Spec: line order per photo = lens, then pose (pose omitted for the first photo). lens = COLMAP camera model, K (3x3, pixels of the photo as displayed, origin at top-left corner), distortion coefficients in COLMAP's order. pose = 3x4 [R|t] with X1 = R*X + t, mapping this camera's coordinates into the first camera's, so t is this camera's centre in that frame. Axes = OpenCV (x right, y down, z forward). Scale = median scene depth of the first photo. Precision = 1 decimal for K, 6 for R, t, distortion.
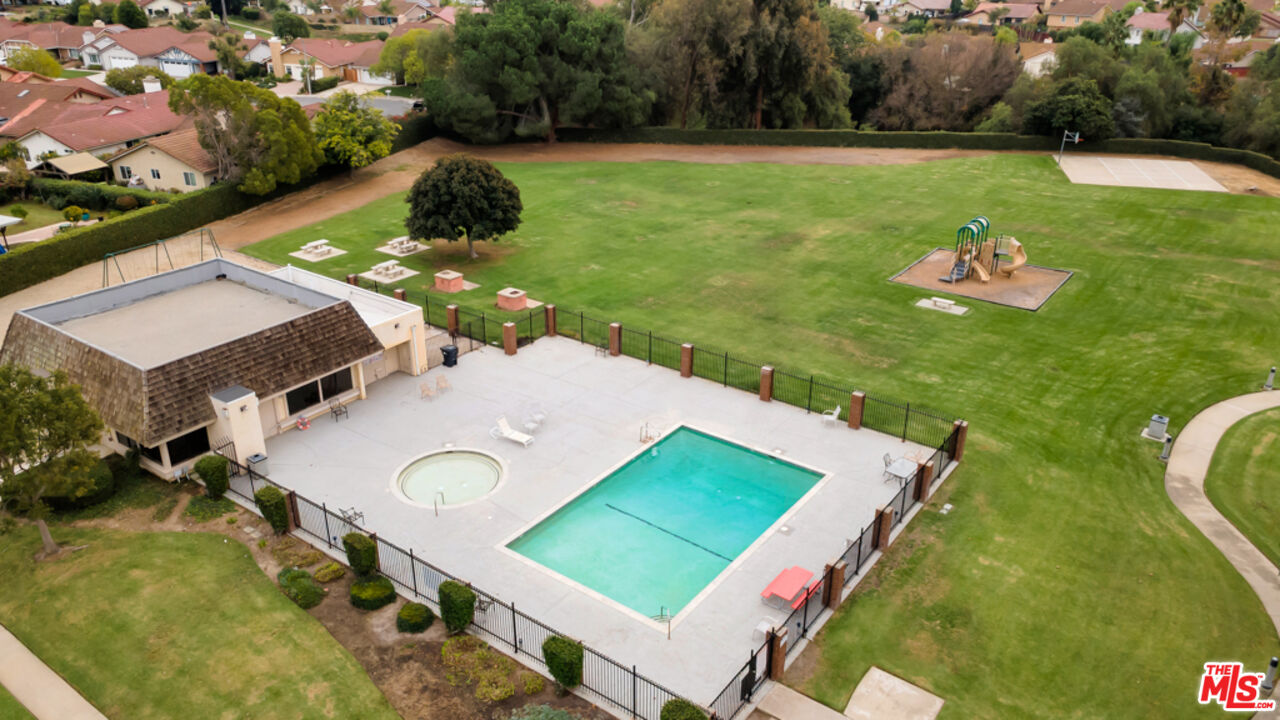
lens RADIAL K [[951.2, 0, 636.5], [0, 951.2, 354.0], [0, 0, 1]] dist [0.054222, 0.004834]
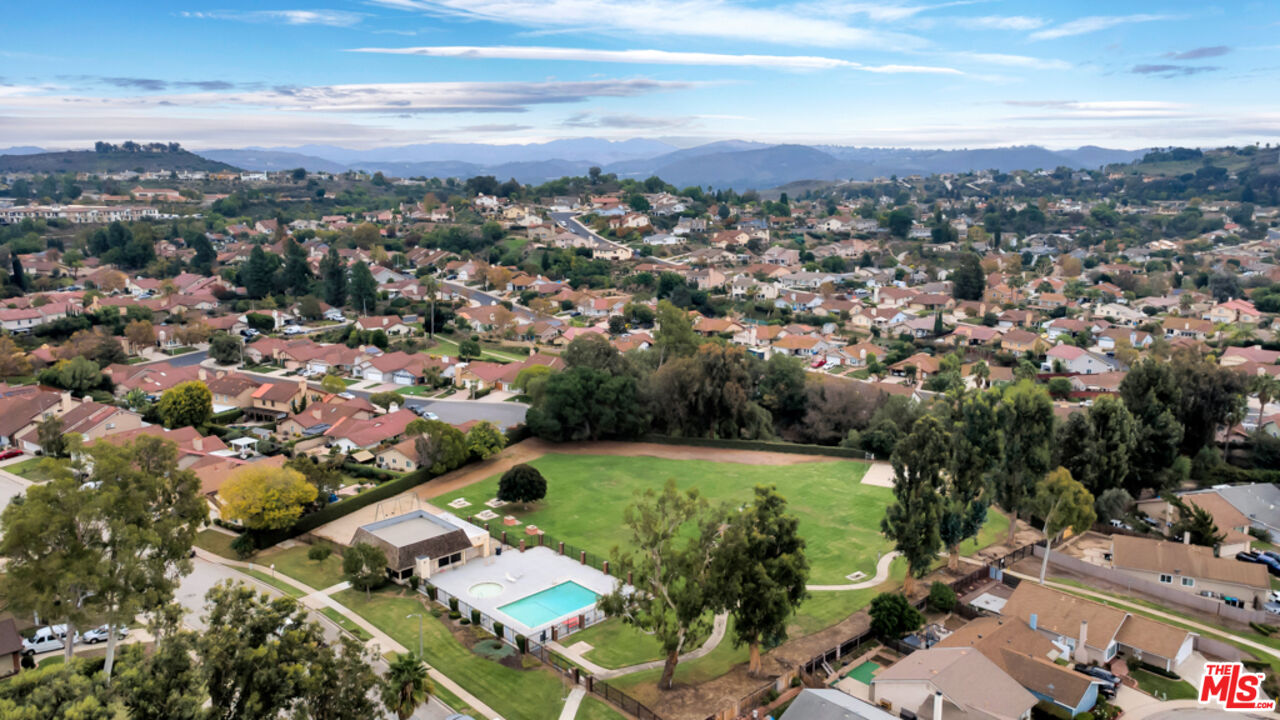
lens RADIAL K [[951.2, 0, 636.5], [0, 951.2, 354.0], [0, 0, 1]] dist [0.054222, 0.004834]
pose [[0.985474, 0.027572, -0.167575, 0.486688], [-0.065614, 0.971928, -0.225946, 0.034947], [0.156641, 0.233659, 0.959618, -1.284450]]
